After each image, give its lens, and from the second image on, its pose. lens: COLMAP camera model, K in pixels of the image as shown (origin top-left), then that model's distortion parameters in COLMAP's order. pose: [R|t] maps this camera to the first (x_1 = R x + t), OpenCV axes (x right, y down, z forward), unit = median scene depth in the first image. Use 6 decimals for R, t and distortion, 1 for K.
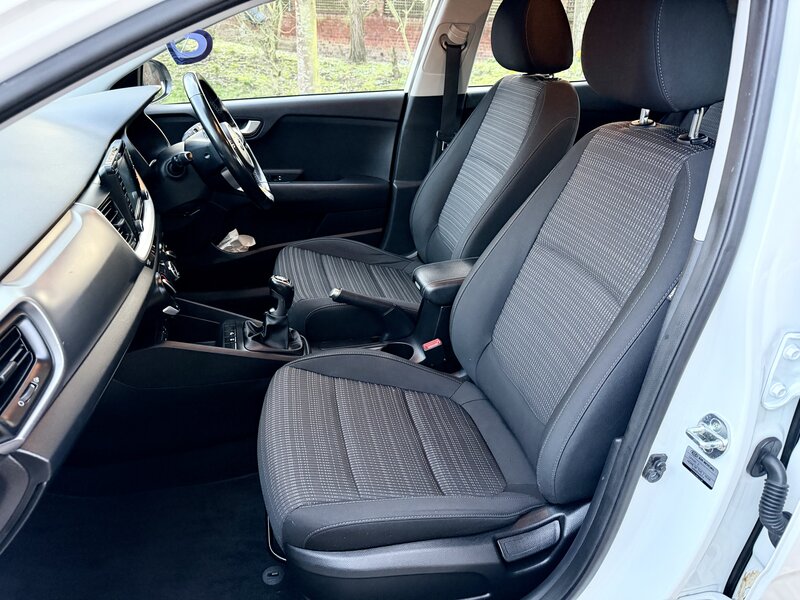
lens RADIAL K [[561.2, 0, 404.2], [0, 561.2, 299.3], [0, 0, 1]] dist [0.039241, -0.042983]
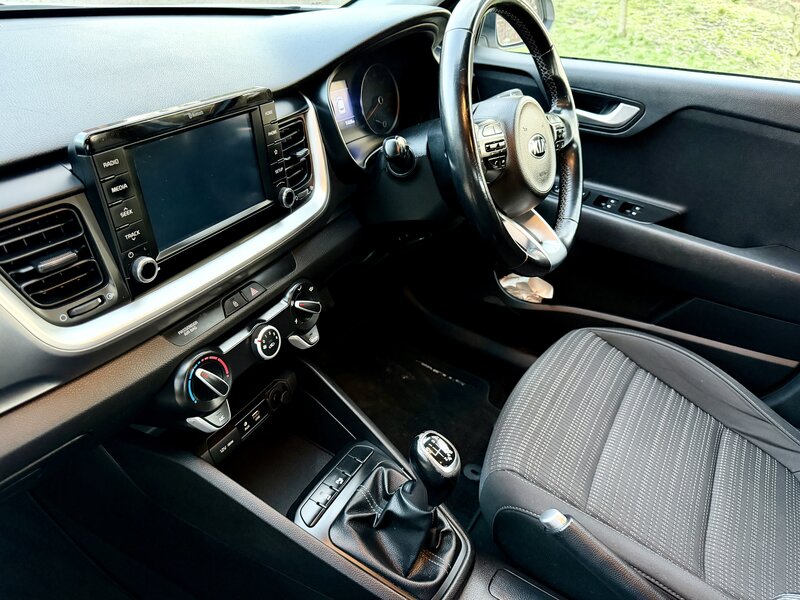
lens RADIAL K [[561.2, 0, 404.2], [0, 561.2, 299.3], [0, 0, 1]] dist [0.039241, -0.042983]
pose [[0.698298, 0.400014, -0.593607, -0.007765], [-0.367681, 0.911965, 0.182019, -0.151474], [0.614159, 0.091155, 0.783900, 0.412591]]
